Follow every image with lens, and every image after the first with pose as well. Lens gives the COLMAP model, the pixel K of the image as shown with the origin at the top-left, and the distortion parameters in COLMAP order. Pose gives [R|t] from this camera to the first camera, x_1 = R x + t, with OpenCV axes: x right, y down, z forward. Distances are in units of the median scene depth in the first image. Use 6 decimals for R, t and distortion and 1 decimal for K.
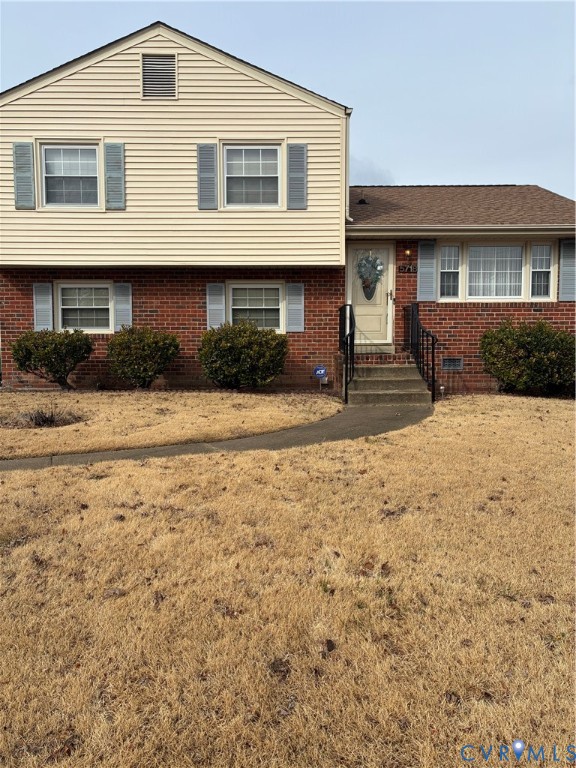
lens RADIAL K [[577.6, 0, 286.7], [0, 577.6, 381.5], [0, 0, 1]] dist [0.007883, 0.021723]
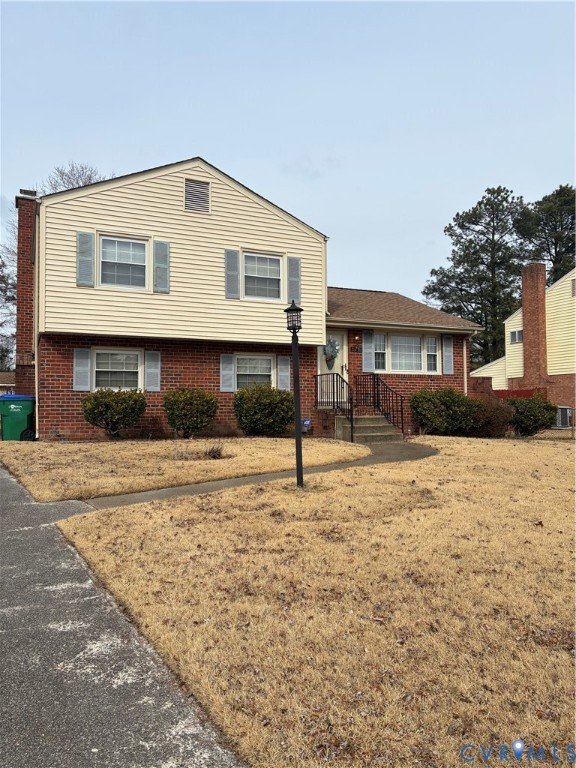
lens RADIAL K [[577.6, 0, 290.5], [0, 577.6, 385.4], [0, 0, 1]] dist [0.007883, 0.021723]
pose [[0.910690, 0.015355, 0.412805, -0.549110], [0.028078, 0.994697, -0.098942, 0.029722], [-0.412135, 0.101696, 0.905430, -0.213052]]
